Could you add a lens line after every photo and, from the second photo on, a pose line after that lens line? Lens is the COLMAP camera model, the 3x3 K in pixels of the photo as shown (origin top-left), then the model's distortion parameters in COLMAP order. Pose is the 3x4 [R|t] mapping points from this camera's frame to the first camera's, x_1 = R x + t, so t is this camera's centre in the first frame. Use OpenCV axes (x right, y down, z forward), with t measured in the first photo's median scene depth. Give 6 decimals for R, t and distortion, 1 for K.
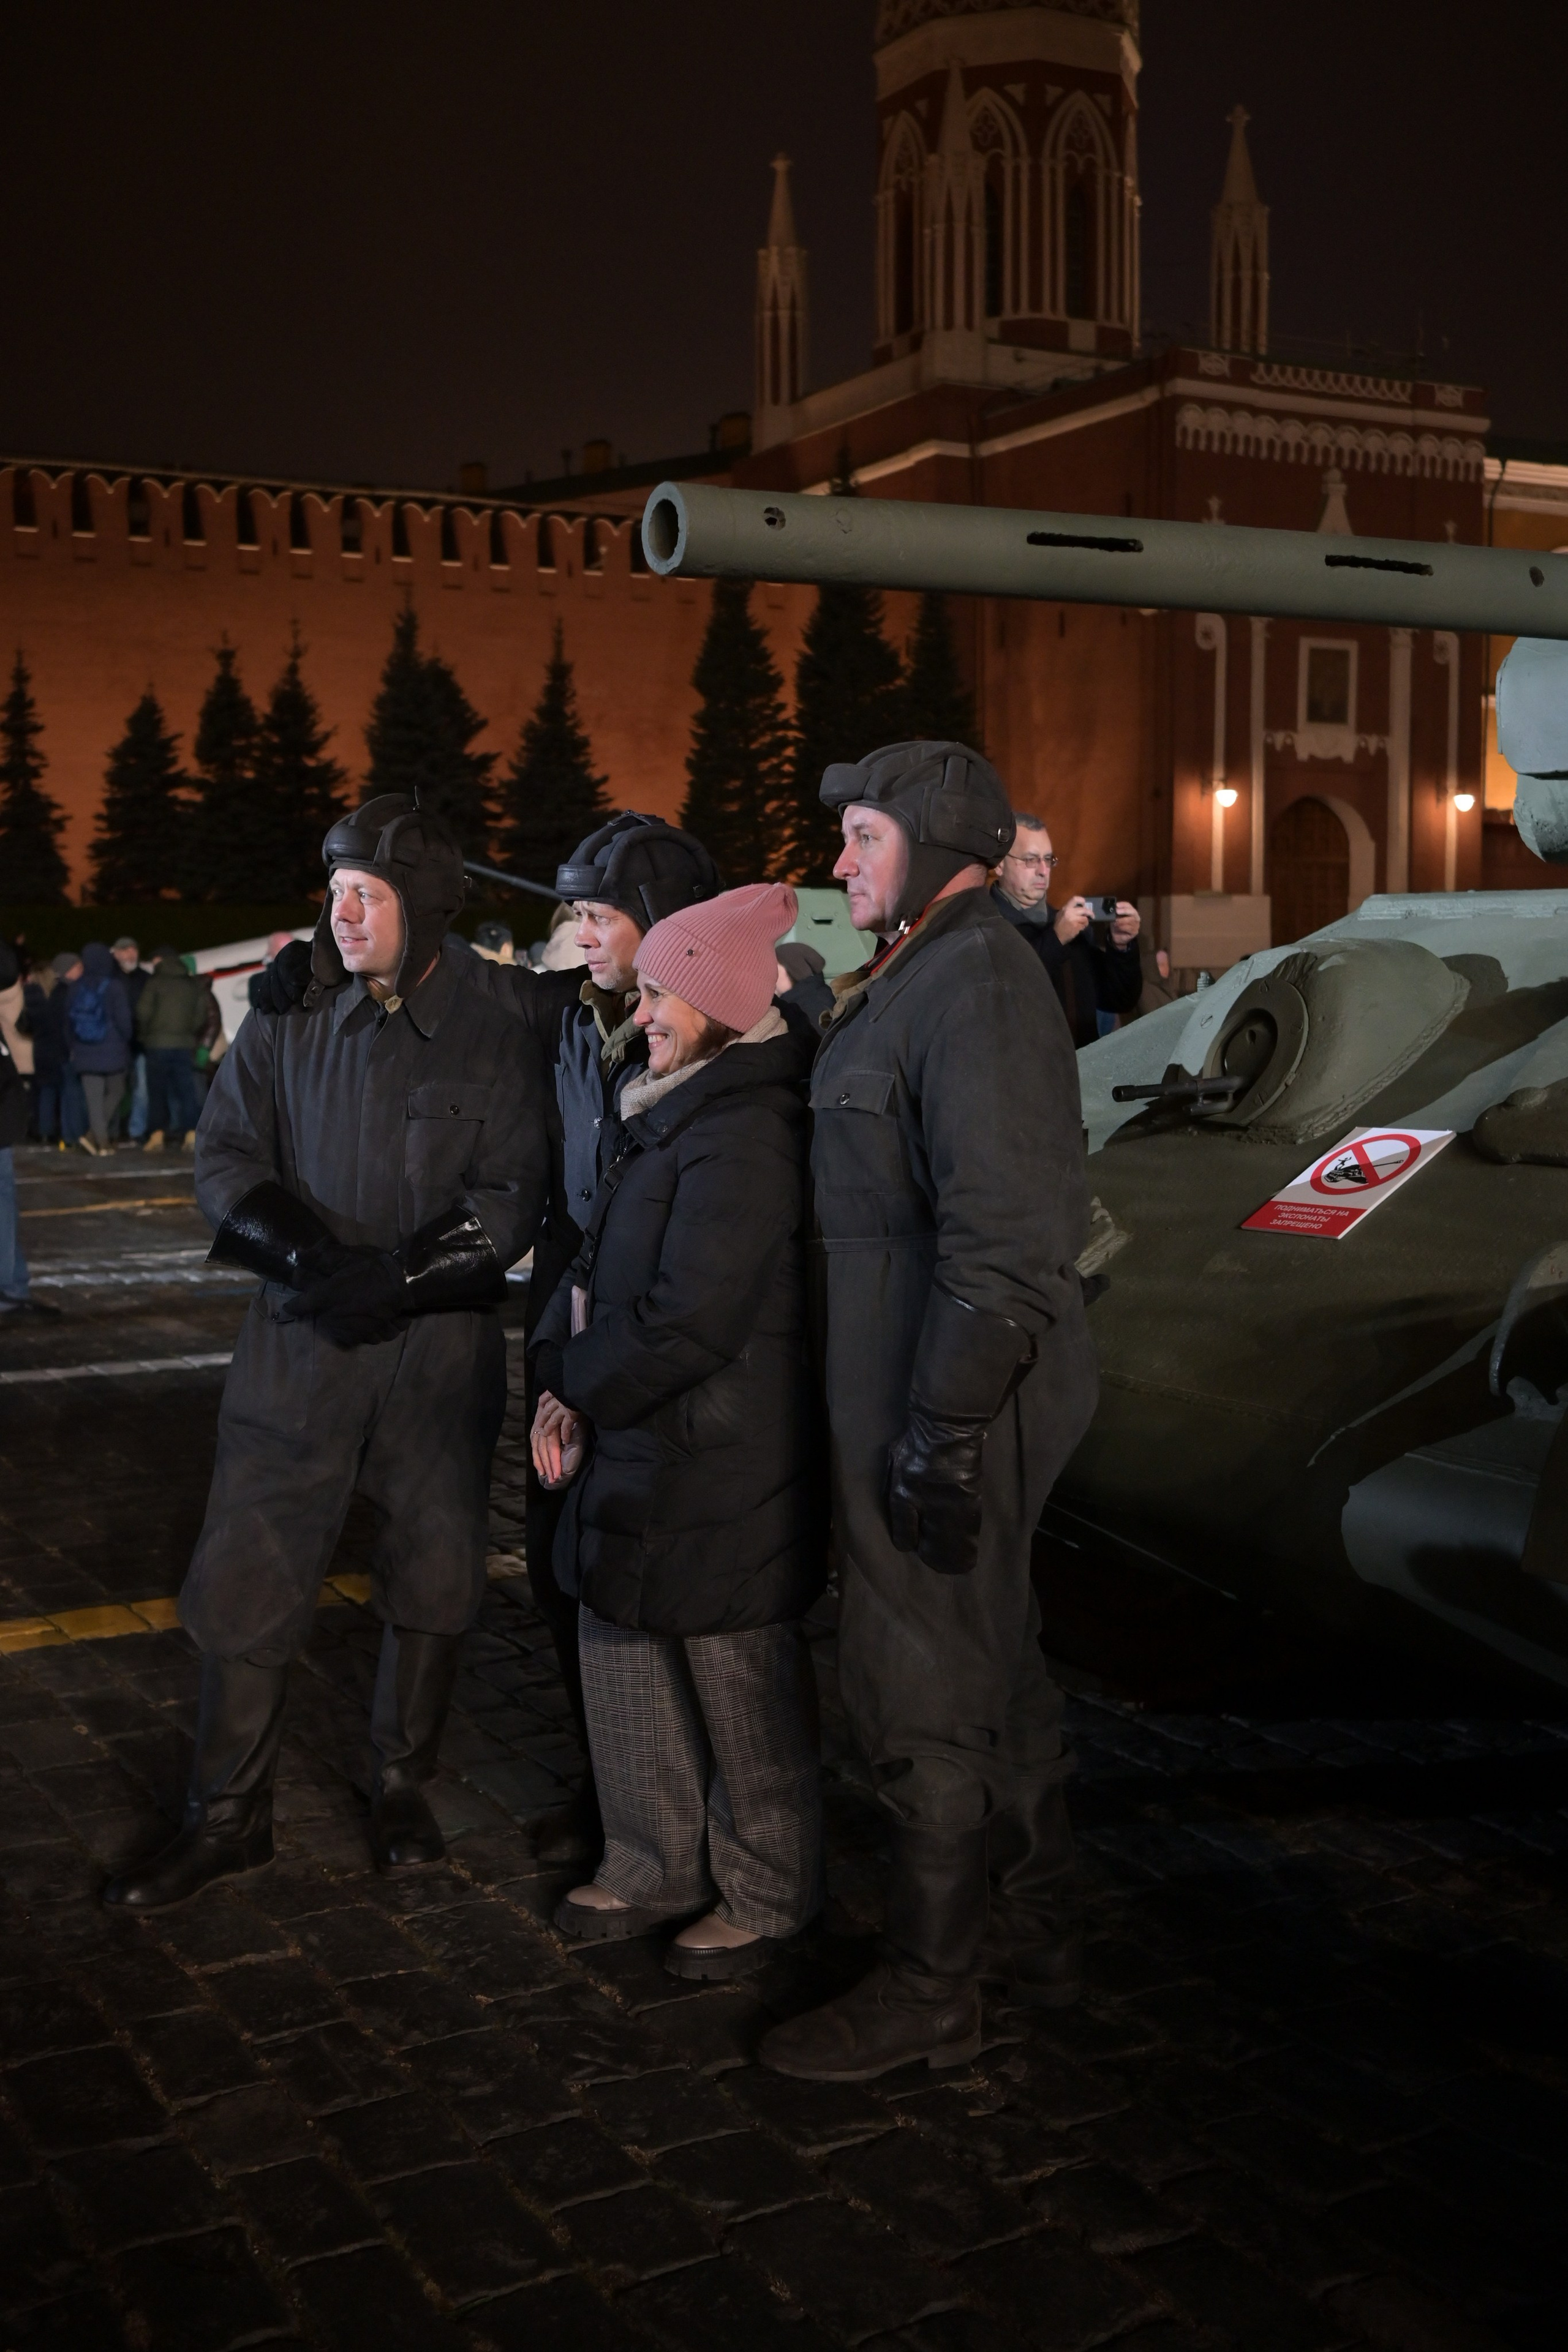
lens RADIAL K [[2447.9, 0, 799.3], [0, 2447.9, 1173.3], [0, 0, 1]] dist [-0.001108, 0.016778]
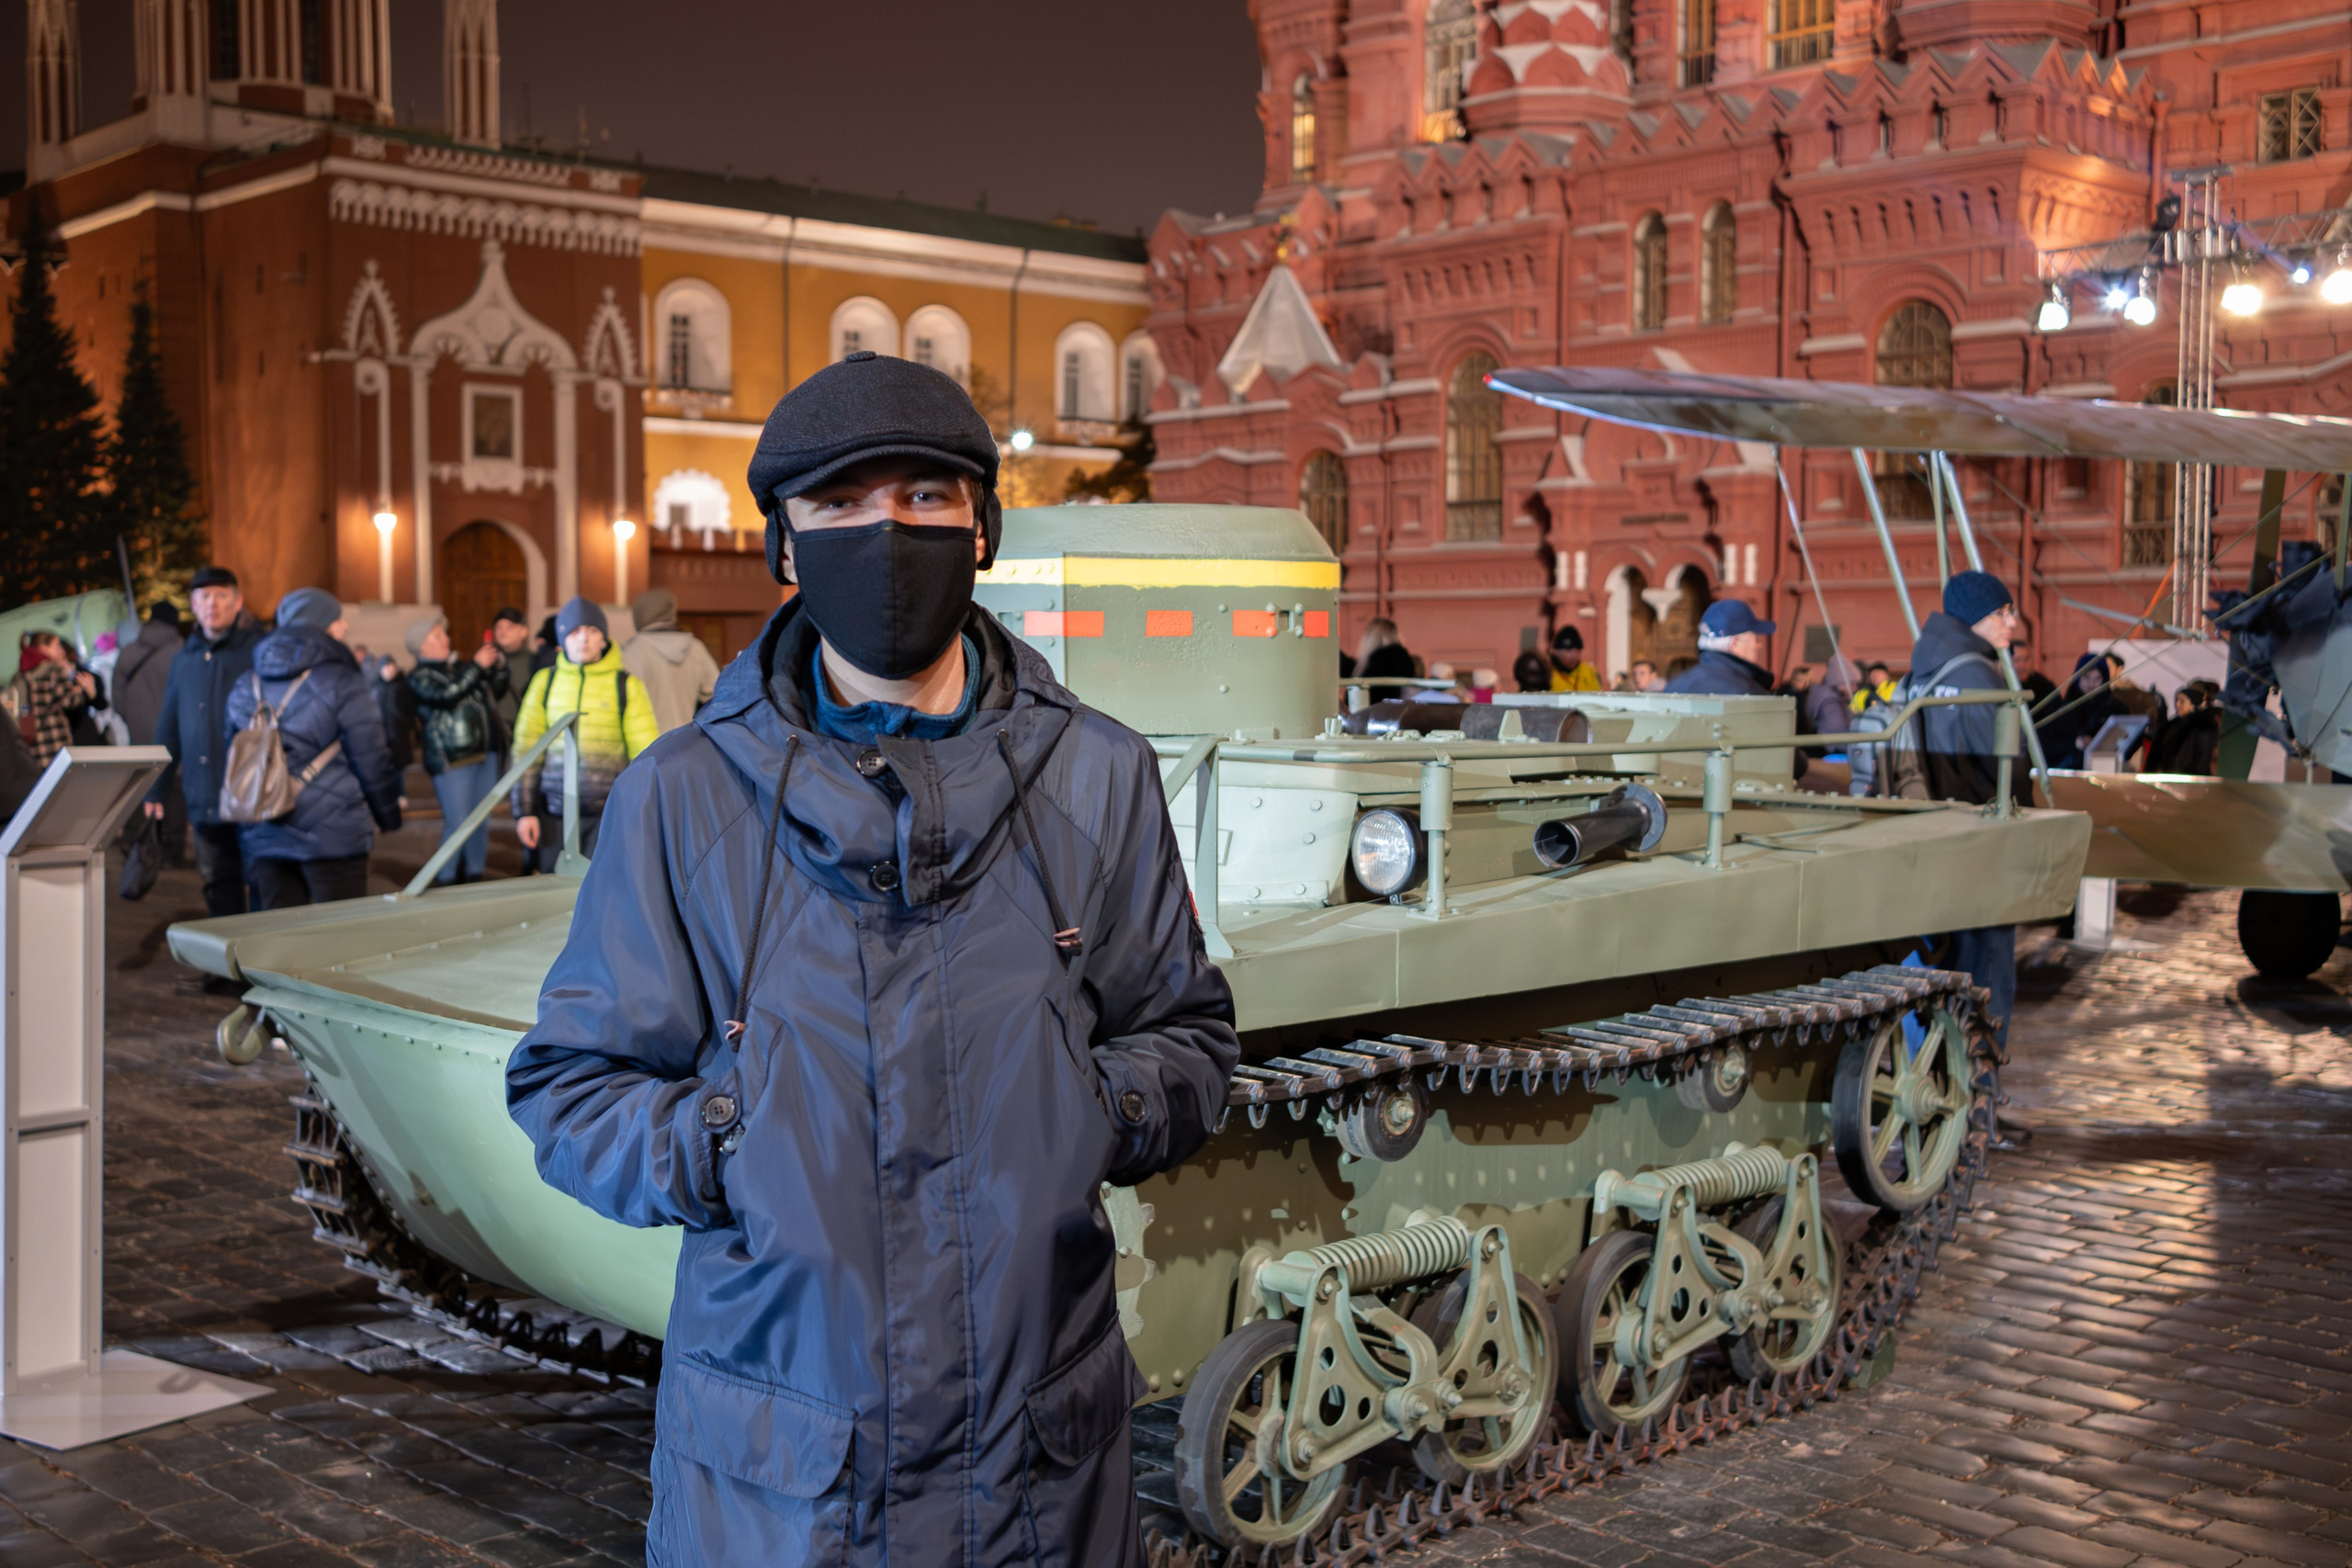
lens RADIAL K [[2550.8, 0, 1071.1], [0, 2550.8, 832.6], [0, 0, 1]] dist [-0.009463, 0.034485]
pose [[0.971557, -0.006006, 0.236729, 0.195732], [0.010813, 0.999761, -0.019015, 0.018070], [-0.236558, 0.021034, 0.971390, -0.228083]]
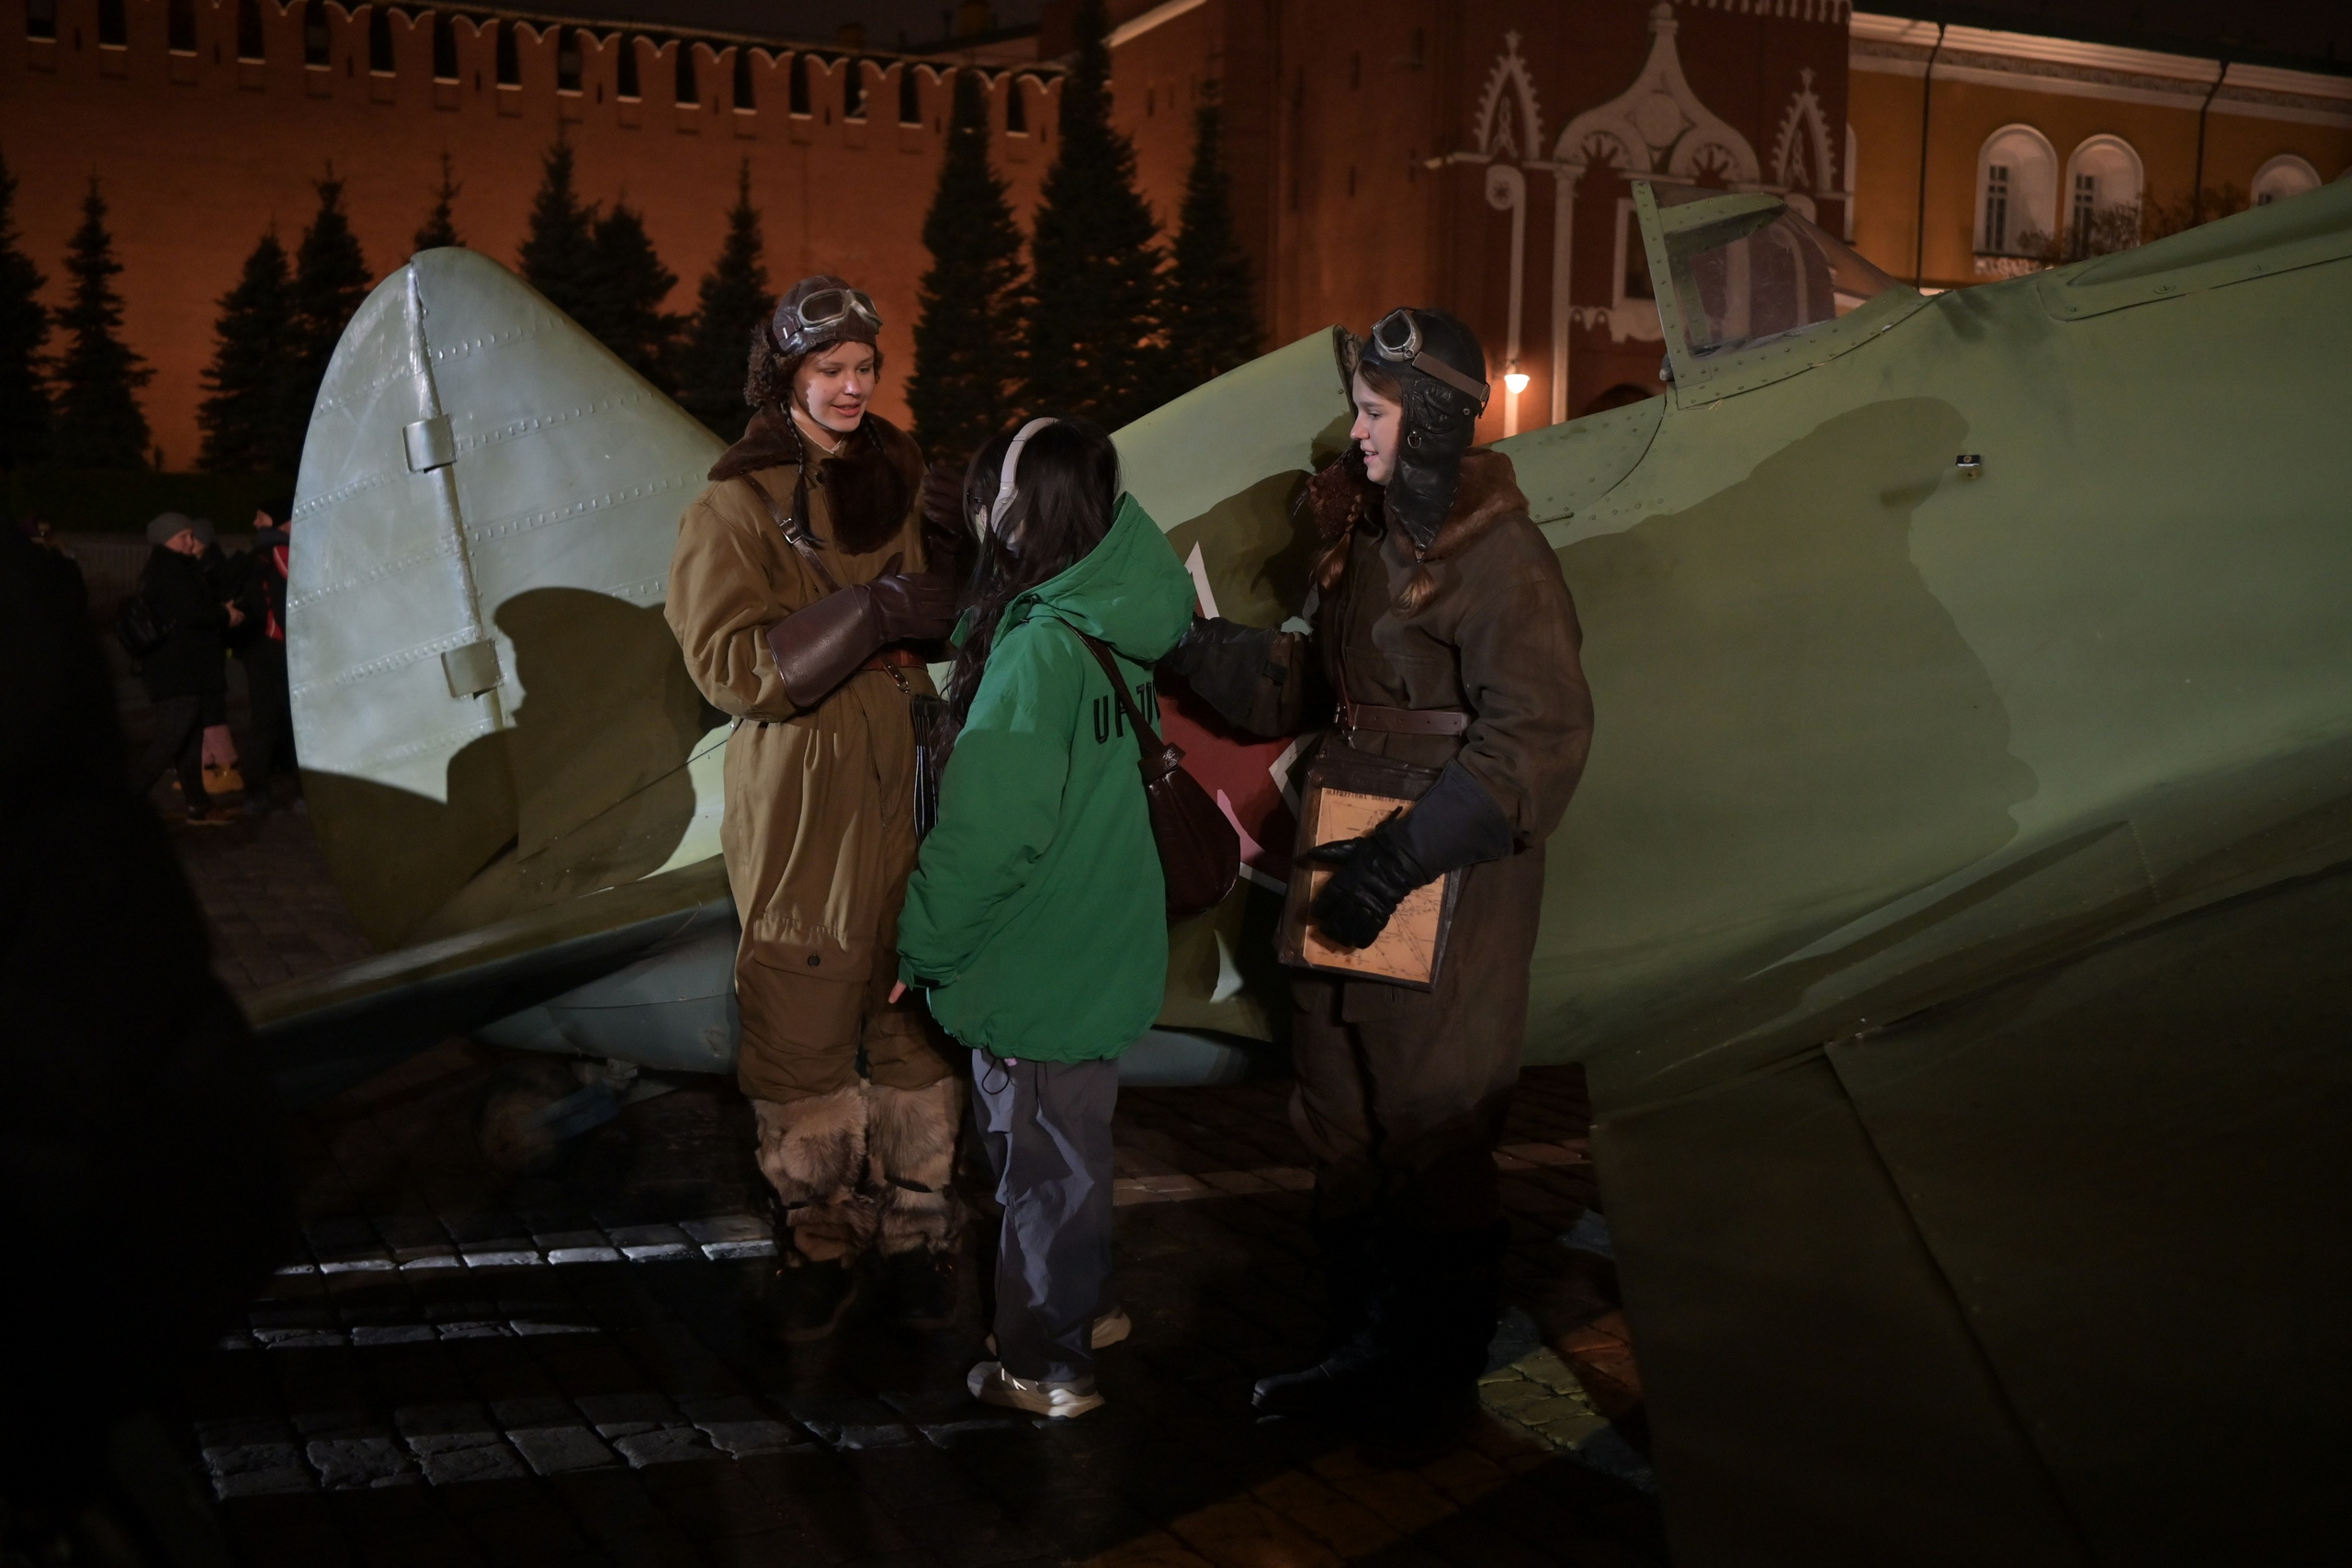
lens RADIAL K [[2454.9, 0, 1176.0], [0, 2454.9, 784.0], [0, 0, 1]] dist [0.004301, 0.008730]
pose [[0.997330, 0.032682, -0.065309, 0.111955], [-0.032613, 0.999466, 0.002128, -0.010001], [0.065344, 0.000007, 0.997863, 0.127140]]
